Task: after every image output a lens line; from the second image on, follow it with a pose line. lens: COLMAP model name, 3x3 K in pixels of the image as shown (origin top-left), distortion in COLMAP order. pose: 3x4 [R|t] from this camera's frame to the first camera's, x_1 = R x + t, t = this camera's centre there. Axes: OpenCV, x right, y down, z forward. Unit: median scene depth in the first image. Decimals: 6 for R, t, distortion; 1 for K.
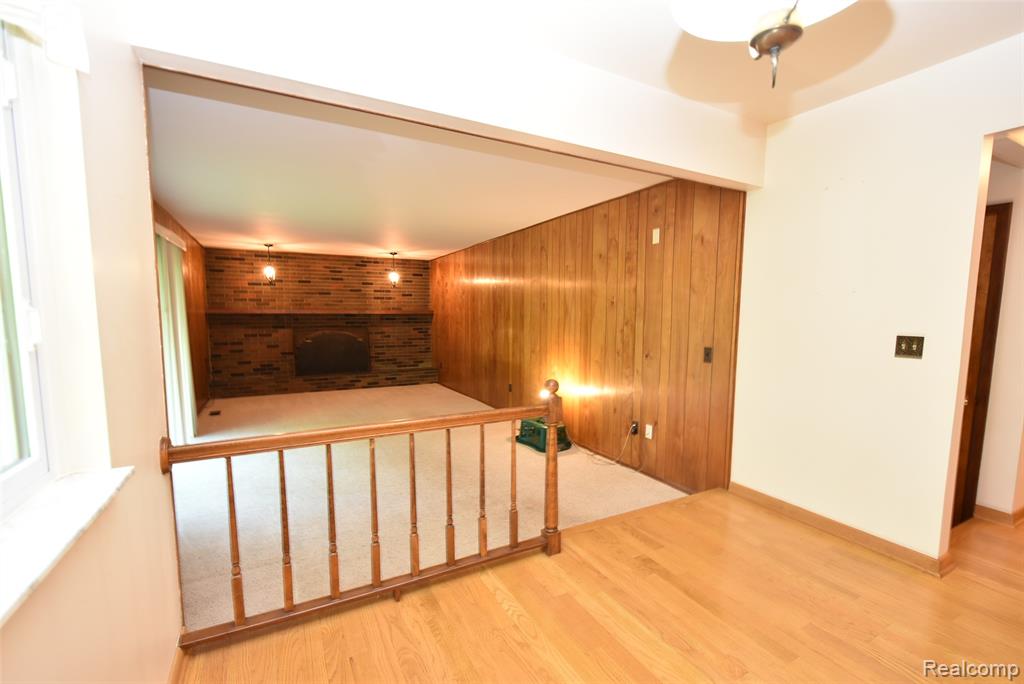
lens RADIAL K [[443.5, 0, 521.9], [0, 443.5, 361.4], [0, 0, 1]] dist [-0.000276, -0.000750]
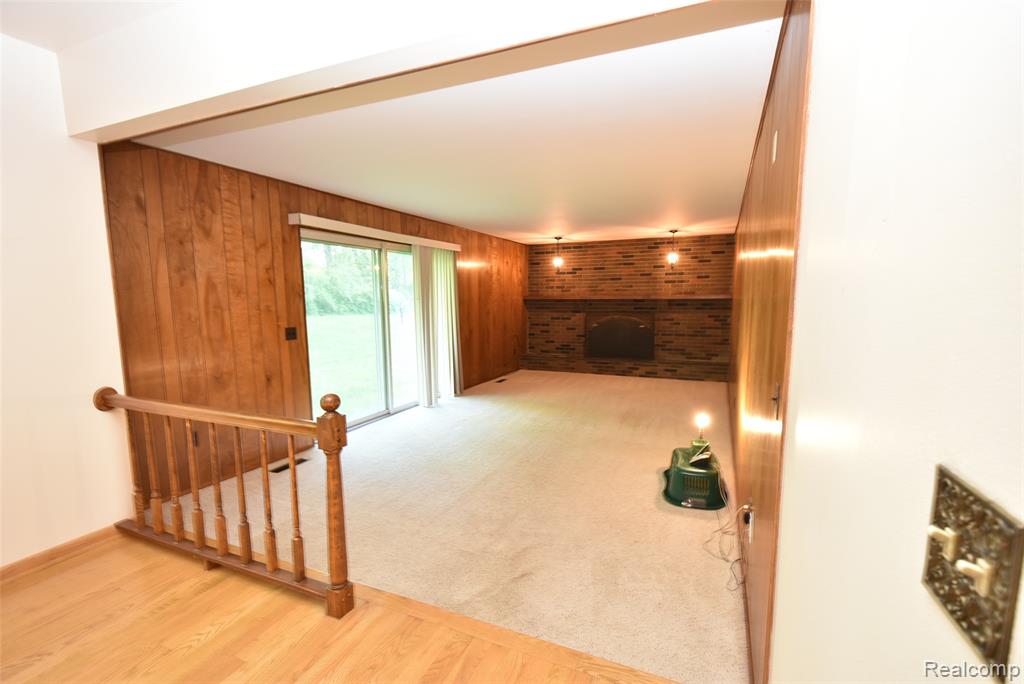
lens RADIAL K [[443.5, 0, 536.2], [0, 443.5, 353.4], [0, 0, 1]] dist [-0.000276, -0.000750]
pose [[0.625333, 0.090416, -0.775103, 0.245074], [-0.076907, 0.995570, 0.054087, -0.024865], [0.776559, 0.025789, 0.629516, 0.226114]]
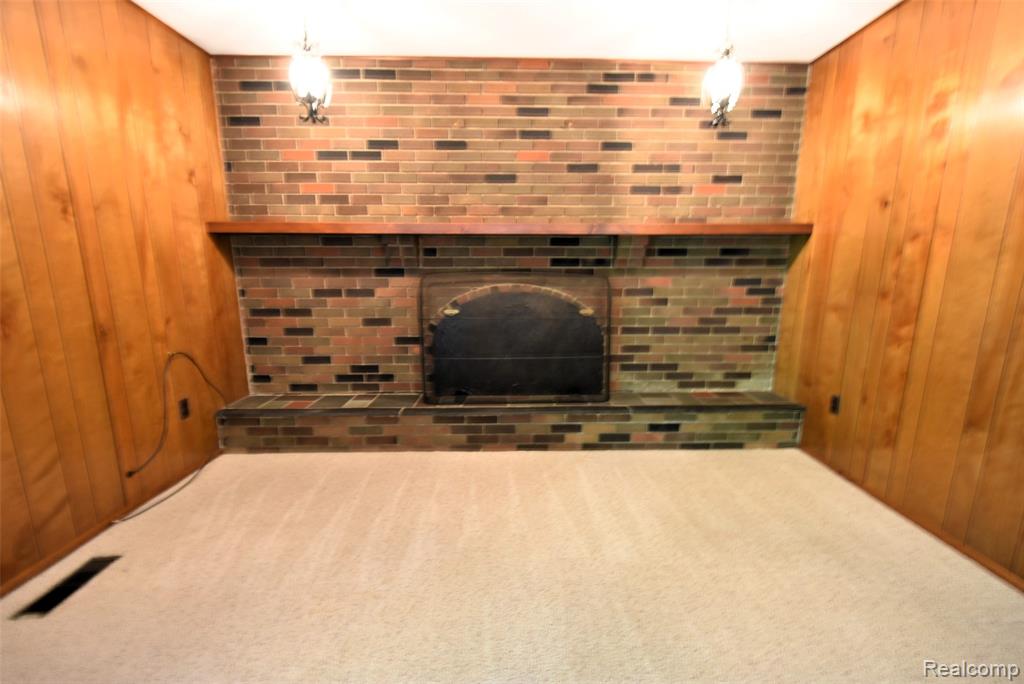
lens RADIAL K [[443.5, 0, 526.8], [0, 443.5, 363.2], [0, 0, 1]] dist [-0.000276, -0.000750]
pose [[0.887633, 0.094196, -0.450815, -0.253203], [-0.047033, 0.992283, 0.114728, -0.047043], [0.458143, -0.080633, 0.885214, 0.686619]]
